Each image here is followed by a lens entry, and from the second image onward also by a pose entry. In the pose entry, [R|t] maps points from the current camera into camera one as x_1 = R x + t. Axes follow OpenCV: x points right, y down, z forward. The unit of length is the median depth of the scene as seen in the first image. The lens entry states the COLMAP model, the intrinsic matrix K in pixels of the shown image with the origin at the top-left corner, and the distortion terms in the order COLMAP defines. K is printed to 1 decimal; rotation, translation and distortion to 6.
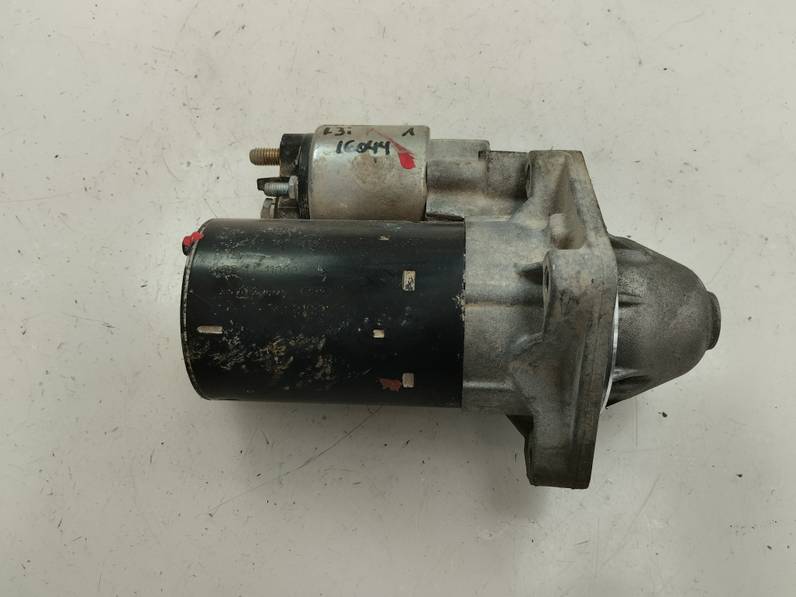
lens RADIAL K [[694.7, 0, 402.3], [0, 694.7, 302.3], [0, 0, 1]] dist [0.034714, -0.078131]
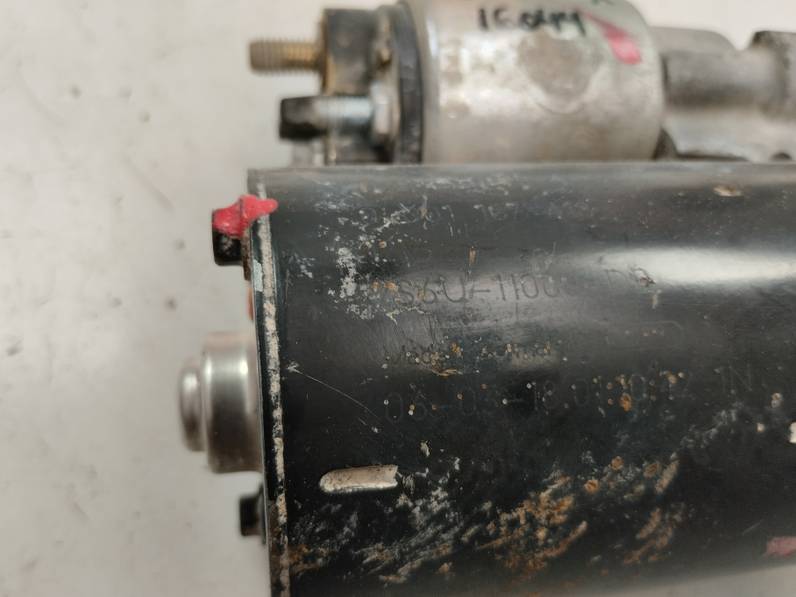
lens RADIAL K [[694.7, 0, 393.8], [0, 694.7, 297.3], [0, 0, 1]] dist [0.034714, -0.078131]
pose [[0.958796, -0.070596, 0.275183, -0.343701], [0.077847, 0.996845, -0.015504, -0.039640], [-0.273220, 0.036288, 0.961267, 0.674590]]
